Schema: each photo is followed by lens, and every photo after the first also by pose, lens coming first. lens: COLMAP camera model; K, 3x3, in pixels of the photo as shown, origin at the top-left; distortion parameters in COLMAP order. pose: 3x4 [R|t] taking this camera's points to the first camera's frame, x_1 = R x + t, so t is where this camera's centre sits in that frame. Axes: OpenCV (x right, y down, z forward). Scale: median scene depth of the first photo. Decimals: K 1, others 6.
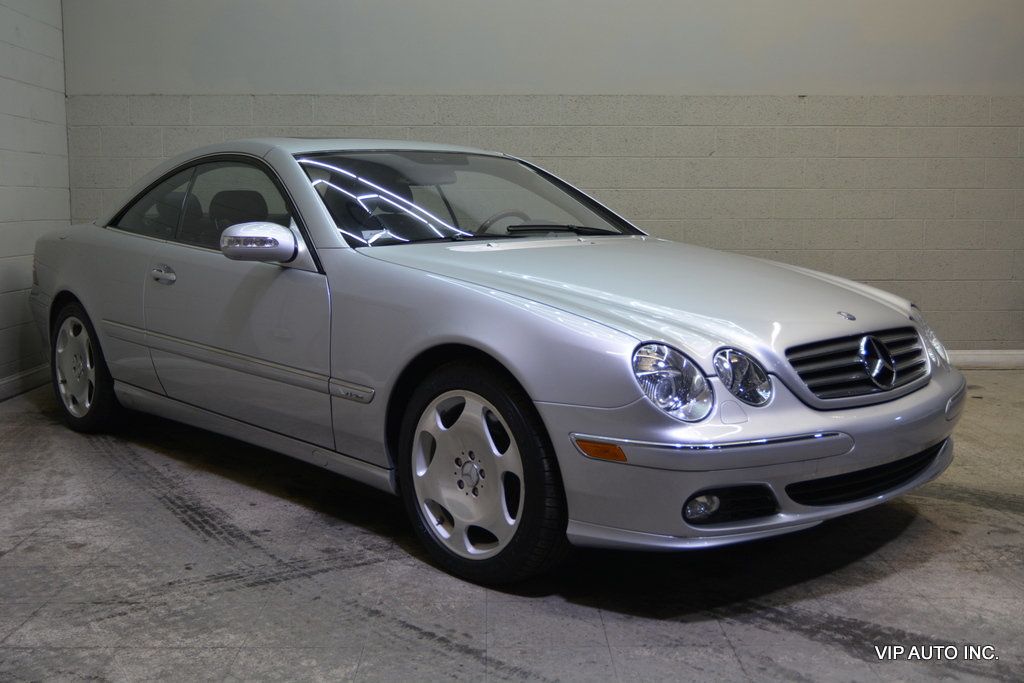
lens RADIAL K [[1138.0, 0, 510.1], [0, 1138.0, 346.7], [0, 0, 1]] dist [-0.018025, 0.000000]
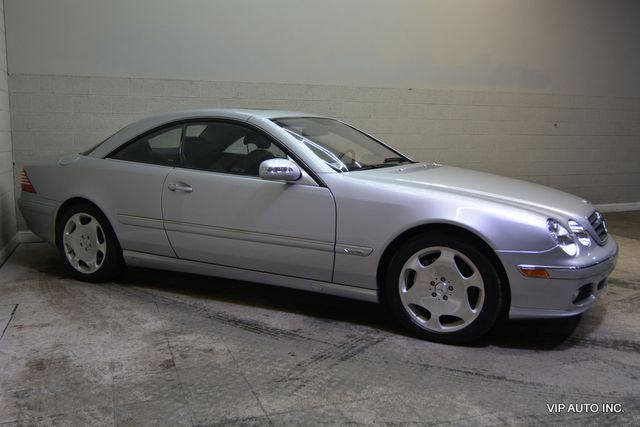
lens RADIAL K [[594.5, 0, 323.1], [0, 594.5, 211.4], [0, 0, 1]] dist [-0.023016, 0.000000]
pose [[0.934645, -0.039849, 0.353344, -0.495550], [0.037582, 0.999205, 0.013277, -0.036435], [-0.353592, 0.000870, 0.935399, 0.099430]]
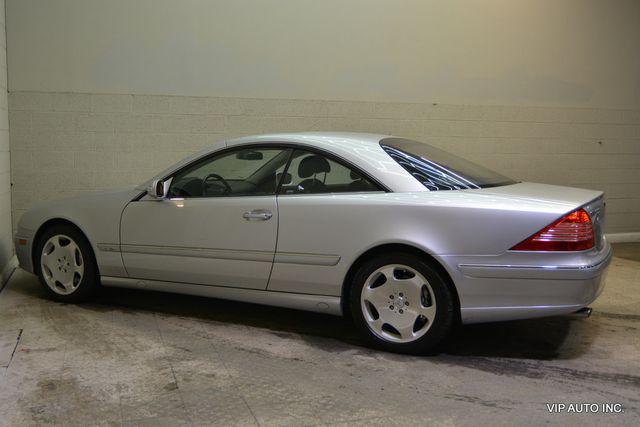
lens RADIAL K [[711.2, 0, 320.4], [0, 711.2, 211.1], [0, 0, 1]] dist [-0.018025, 0.000000]
pose [[0.949543, -0.020329, 0.312978, -0.523814], [0.027799, 0.999425, -0.019423, -0.048587], [-0.312403, 0.027143, 0.949562, -0.086526]]
